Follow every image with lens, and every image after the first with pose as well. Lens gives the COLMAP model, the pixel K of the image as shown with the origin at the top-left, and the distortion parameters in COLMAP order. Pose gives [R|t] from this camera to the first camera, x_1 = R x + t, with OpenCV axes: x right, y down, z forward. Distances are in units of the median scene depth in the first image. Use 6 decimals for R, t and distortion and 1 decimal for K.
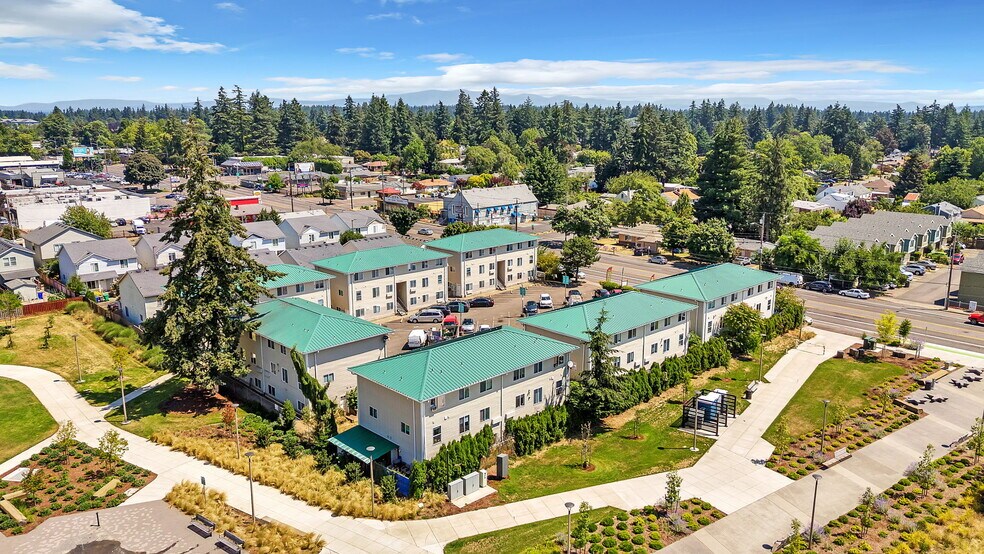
lens RADIAL K [[731.5, 0, 498.6], [0, 731.5, 280.9], [0, 0, 1]] dist [0.070630, -0.049887]
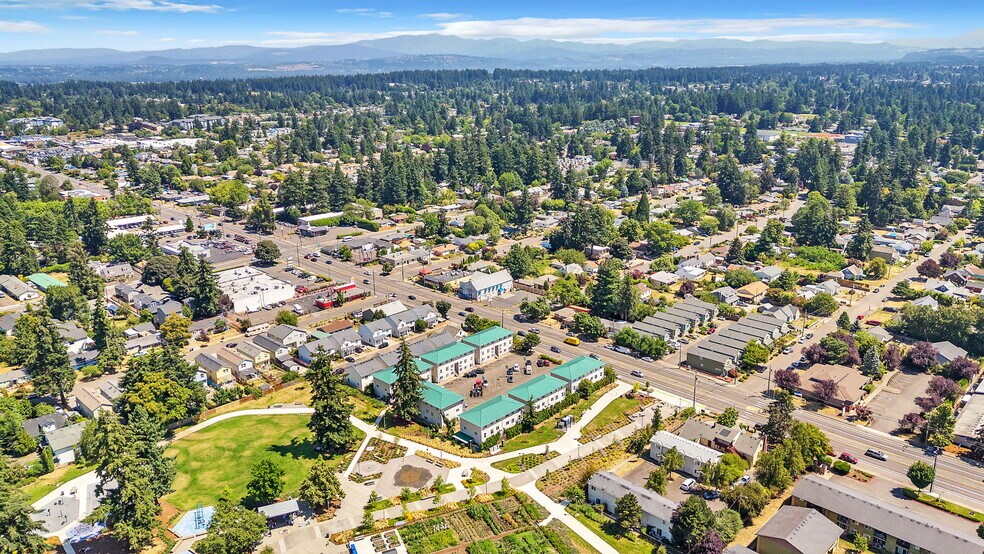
lens RADIAL K [[731.5, 0, 488.2], [0, 731.5, 276.8], [0, 0, 1]] dist [0.070630, -0.049887]
pose [[0.999610, -0.025121, 0.012220, -0.072748], [0.024231, 0.997377, 0.068210, -0.640357], [-0.013901, -0.067887, 0.997596, -2.009300]]
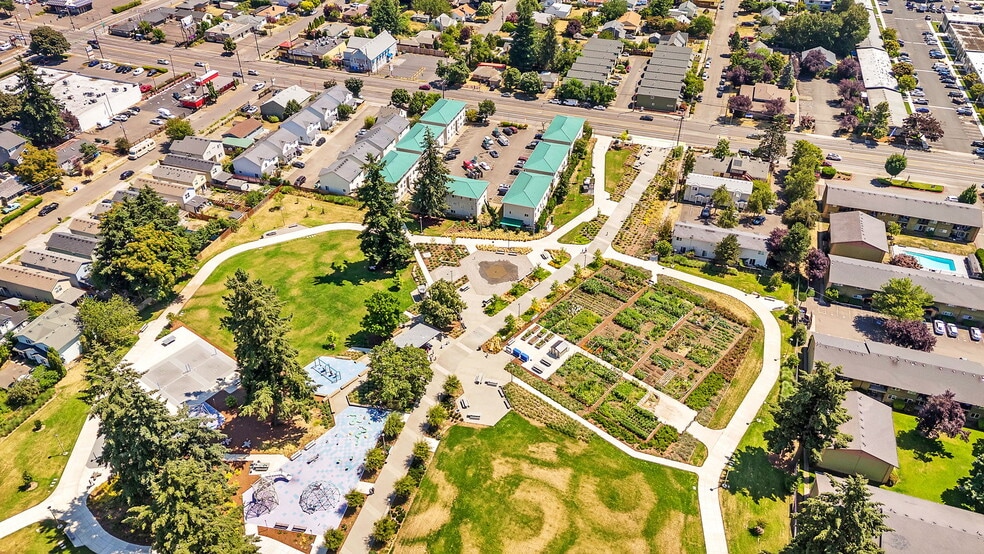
lens RADIAL K [[731.5, 0, 496.1], [0, 731.5, 283.6], [0, 0, 1]] dist [0.070630, -0.049887]
pose [[0.888789, -0.276924, 0.365194, -1.273777], [0.104639, 0.898381, 0.426570, -0.792512], [-0.446211, -0.340917, 0.827449, -1.519174]]
